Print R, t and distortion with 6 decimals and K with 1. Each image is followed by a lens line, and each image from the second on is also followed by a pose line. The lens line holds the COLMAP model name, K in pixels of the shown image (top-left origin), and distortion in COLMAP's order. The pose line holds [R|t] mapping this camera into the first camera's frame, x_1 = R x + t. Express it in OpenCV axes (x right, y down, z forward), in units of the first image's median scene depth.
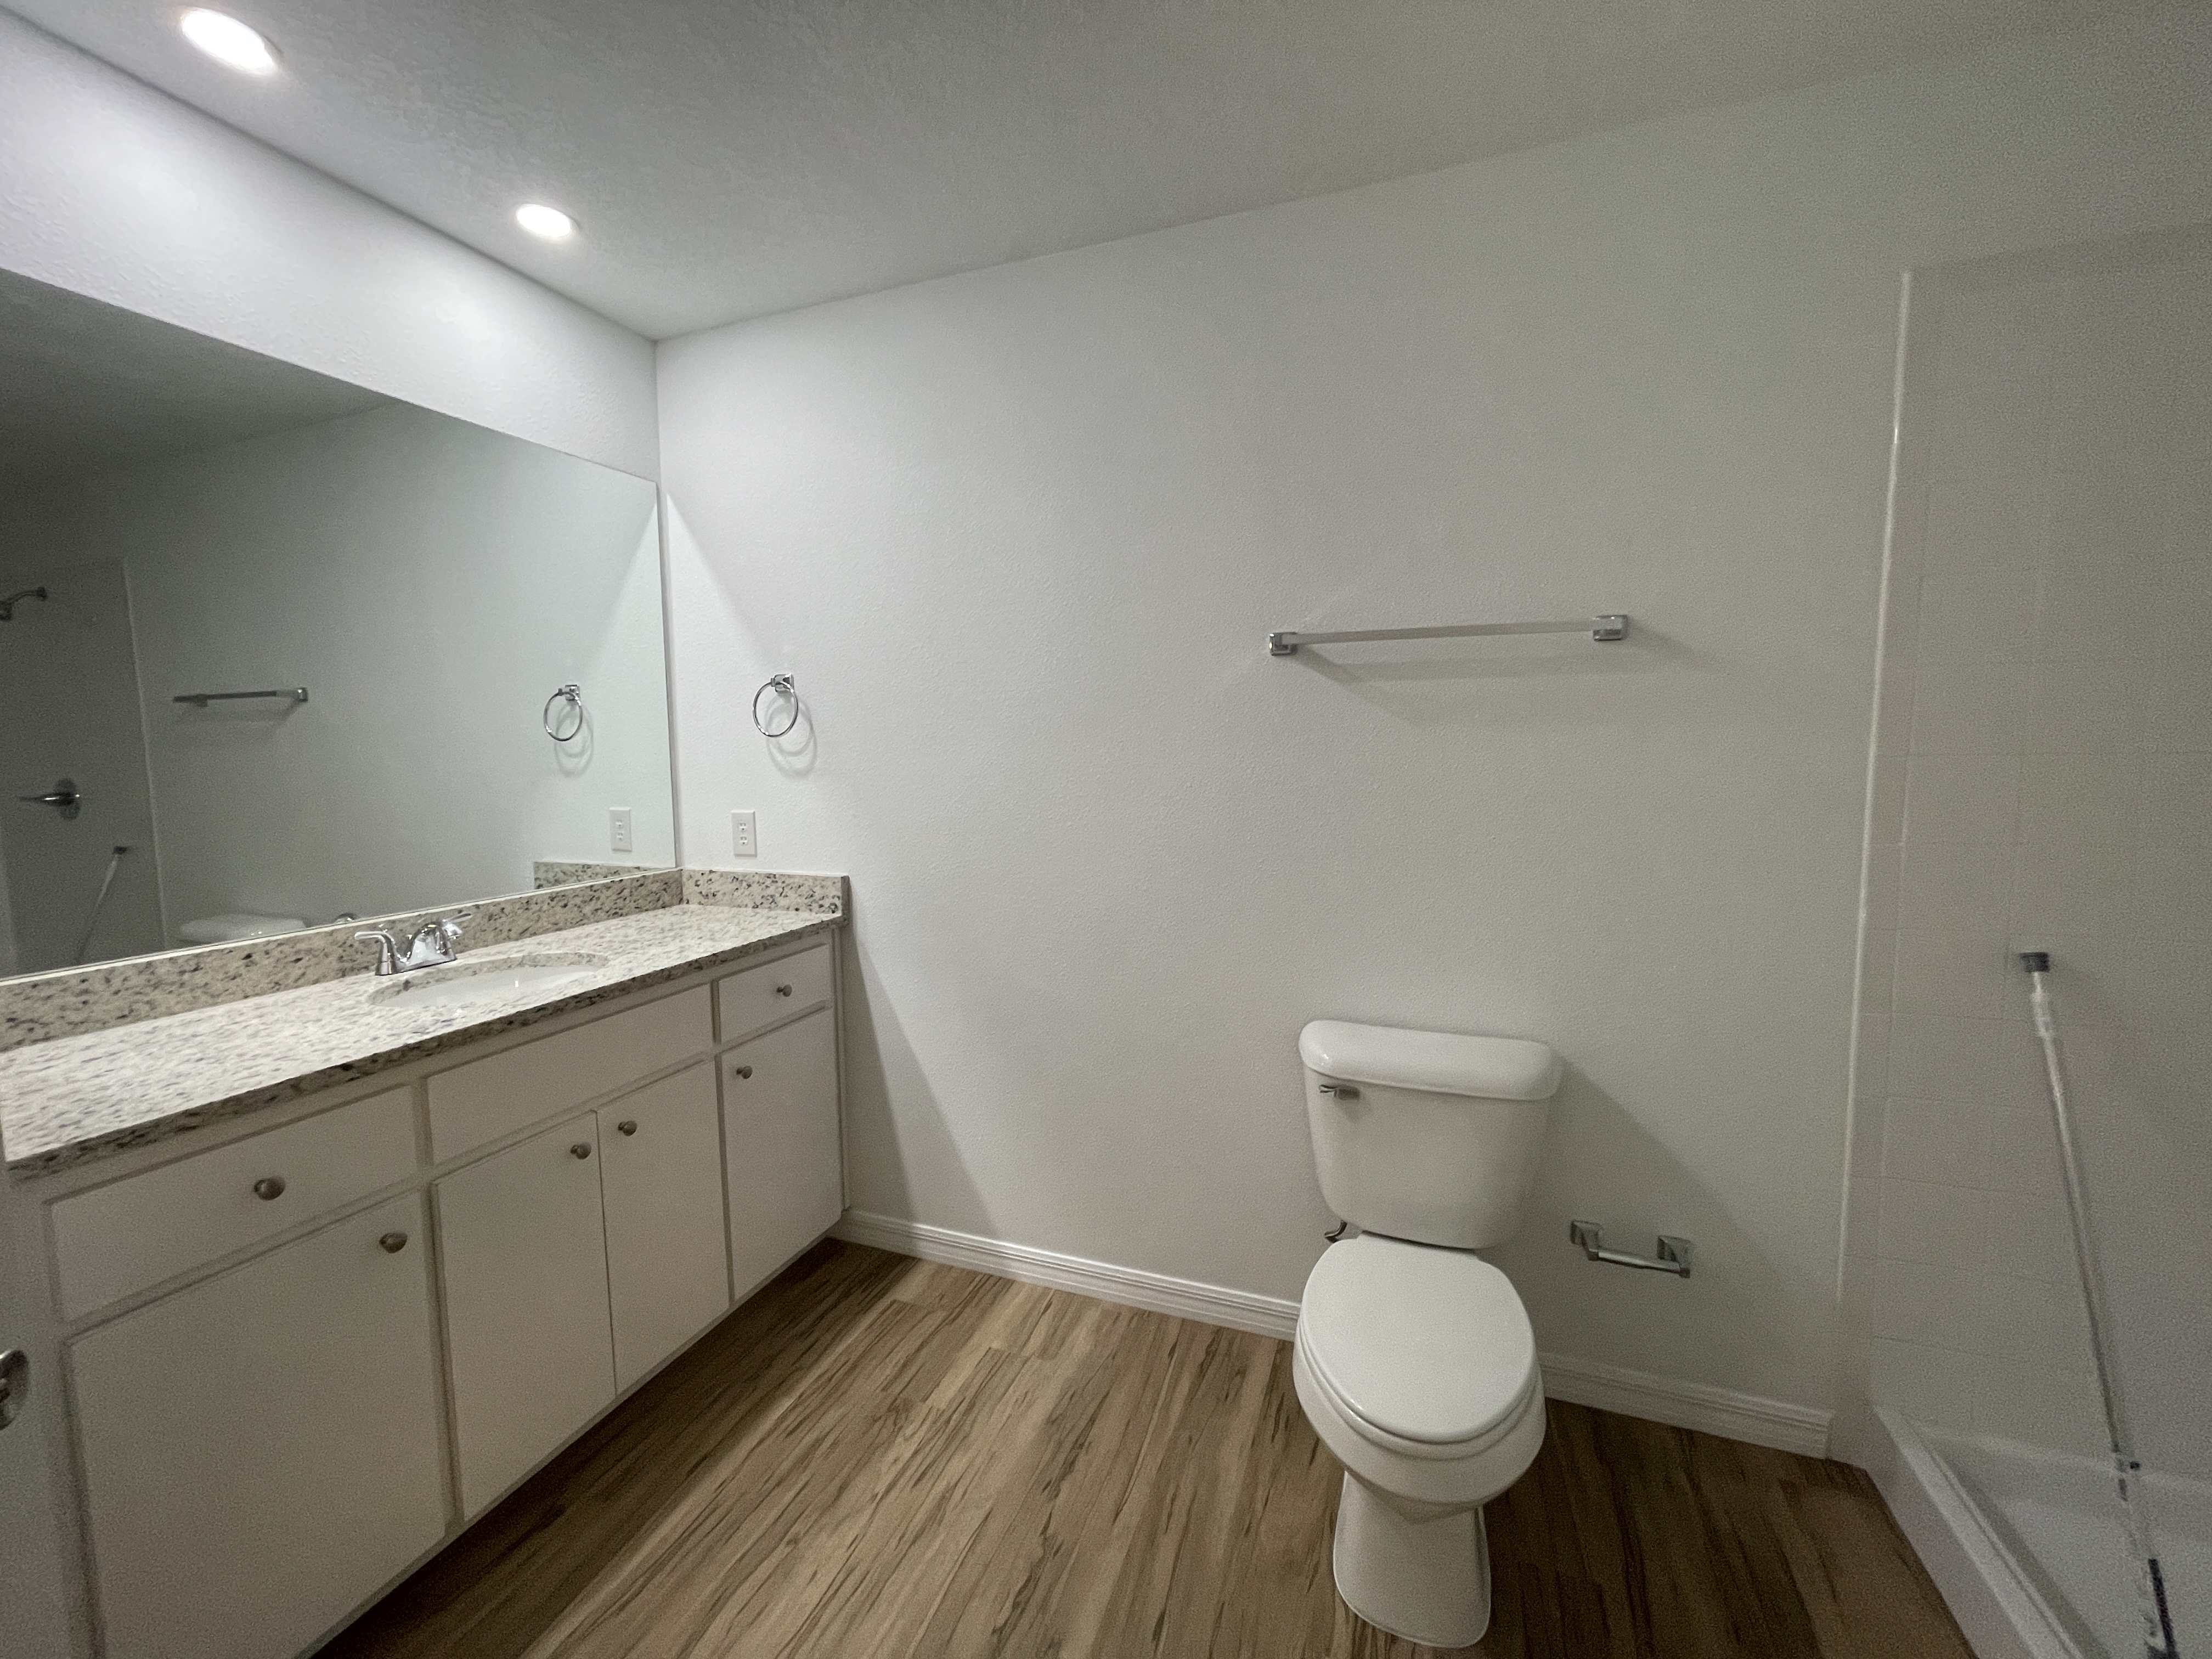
lens RADIAL K [[894.1, 0, 1099.0], [0, 894.1, 817.7], [0, 0, 1]] dist [-0.001289, -0.000308]
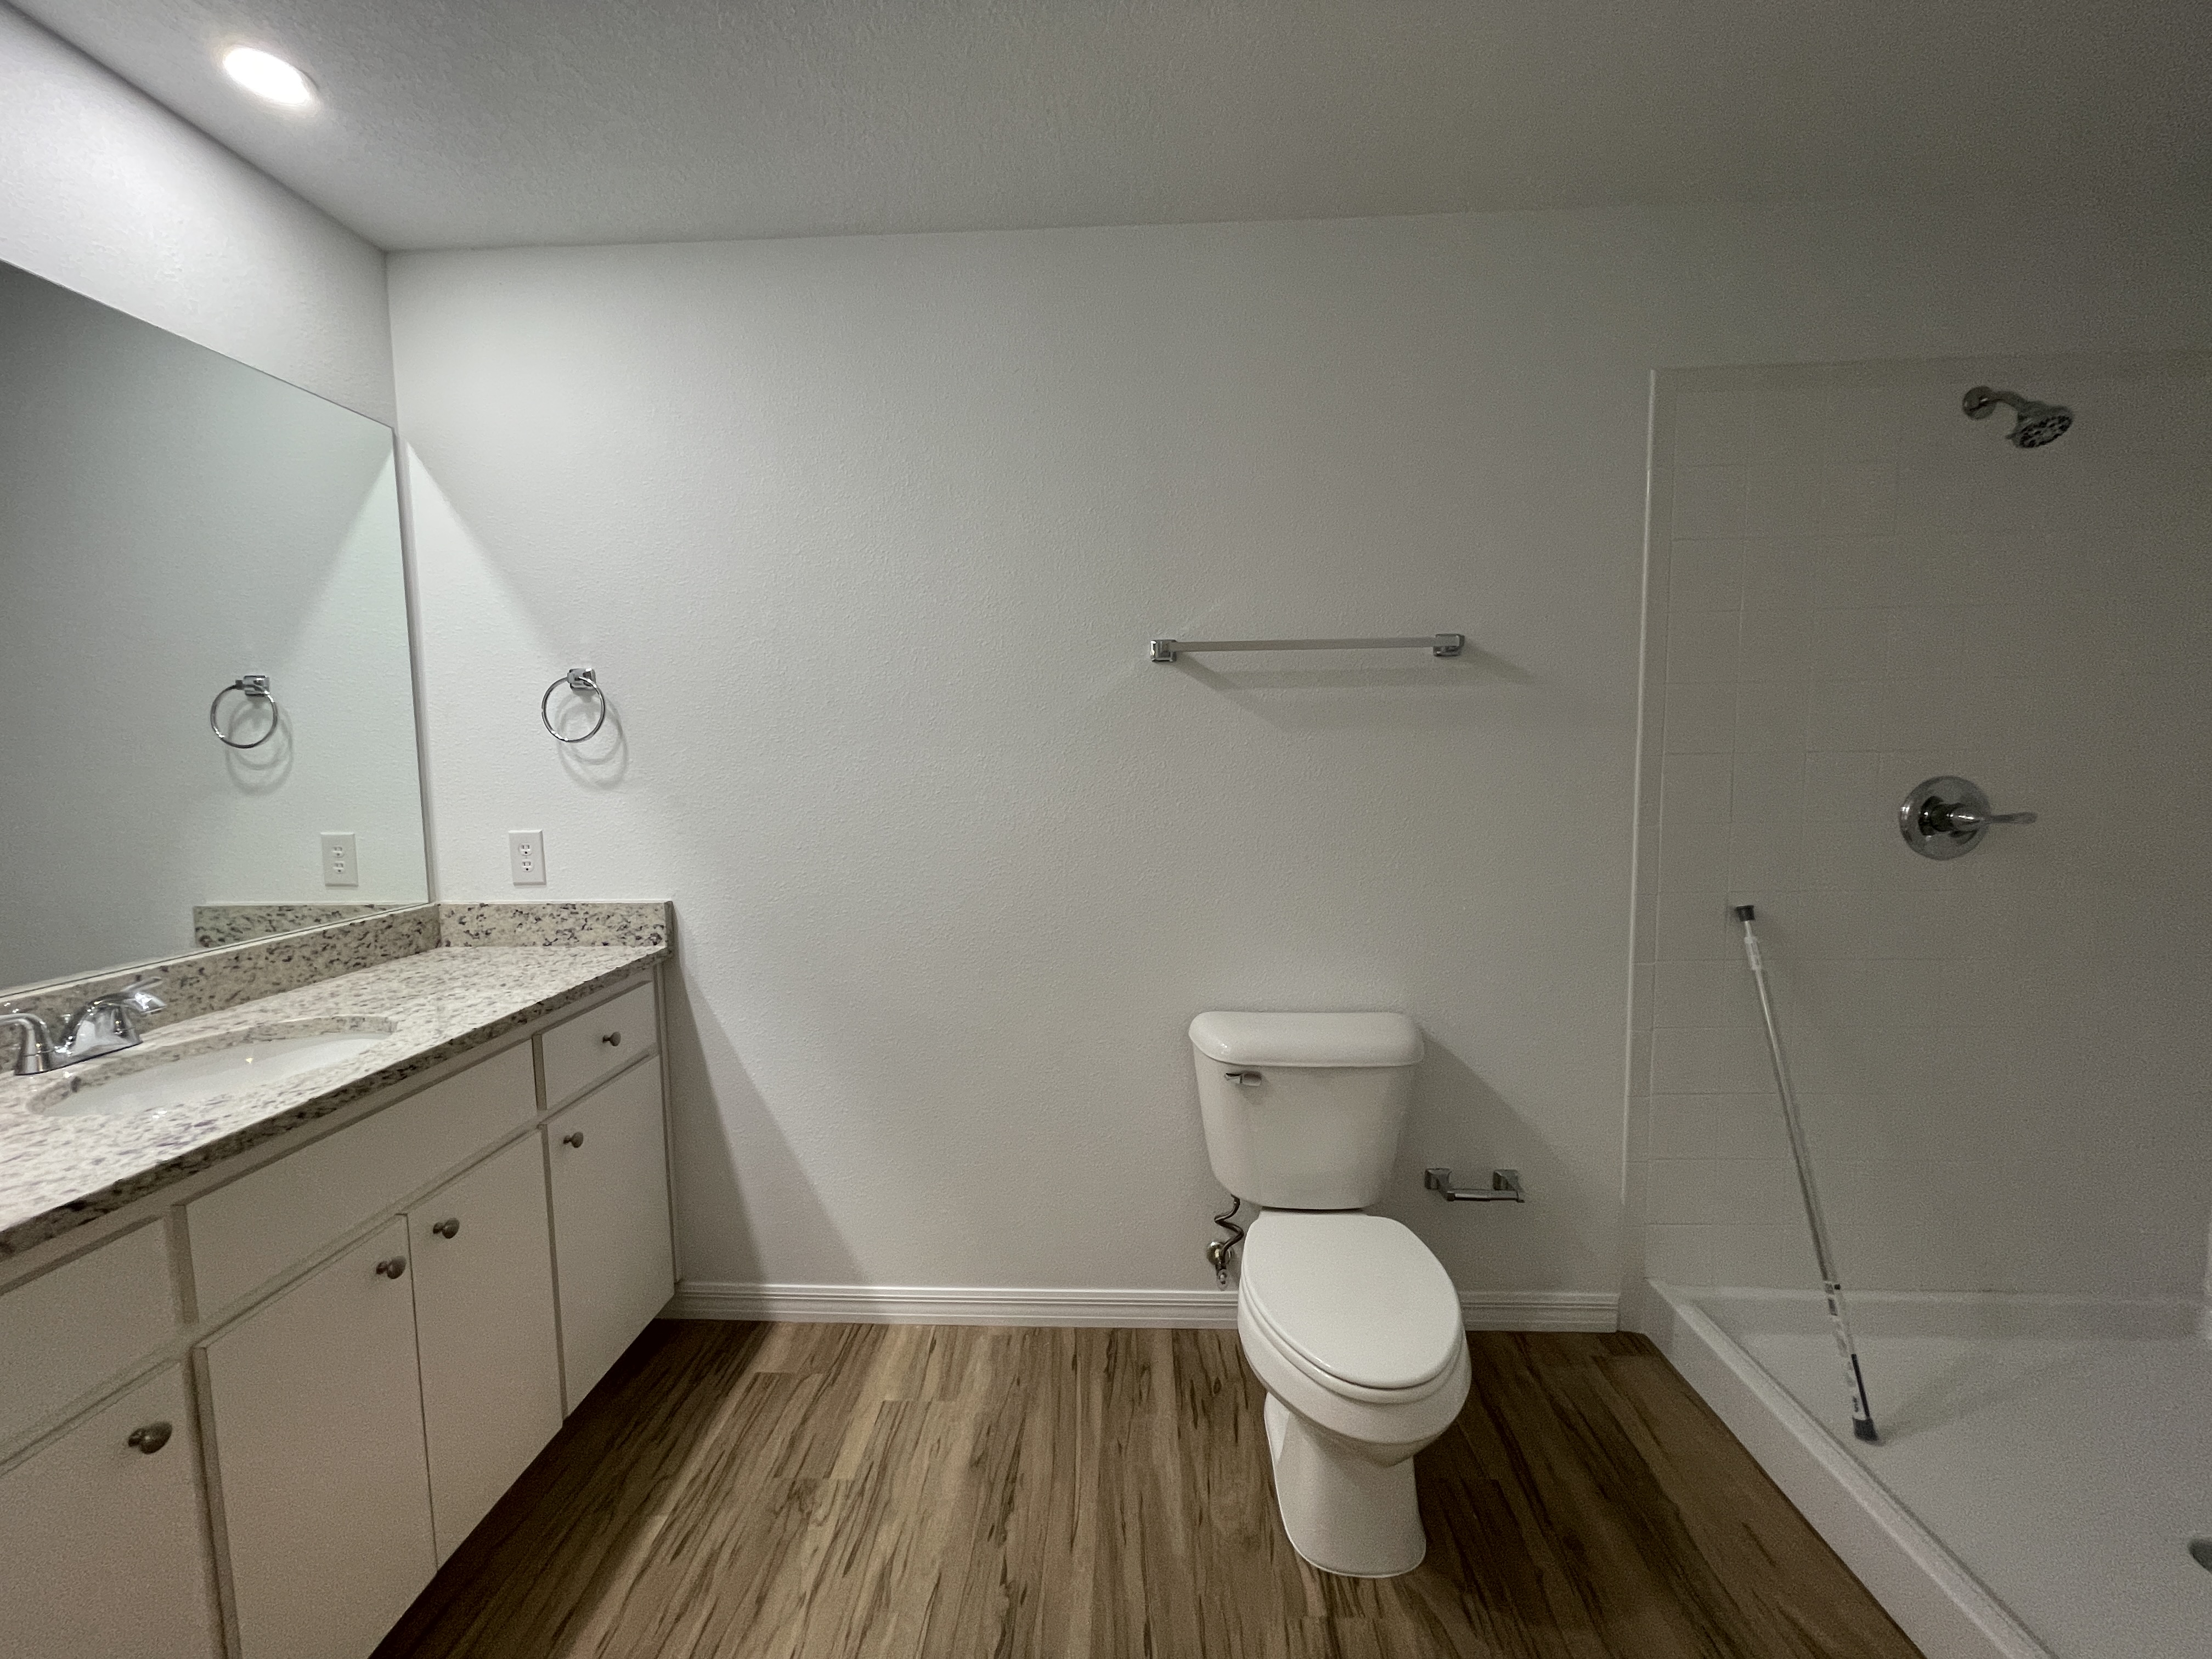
lens RADIAL K [[890.3, 0, 1099.6], [0, 890.3, 819.3], [0, 0, 1]] dist [-0.001160, -0.000124]
pose [[0.949623, -0.028011, 0.312142, -0.189618], [0.030434, 0.999533, -0.002893, 0.000680], [-0.311915, 0.012247, 0.950031, 0.051779]]
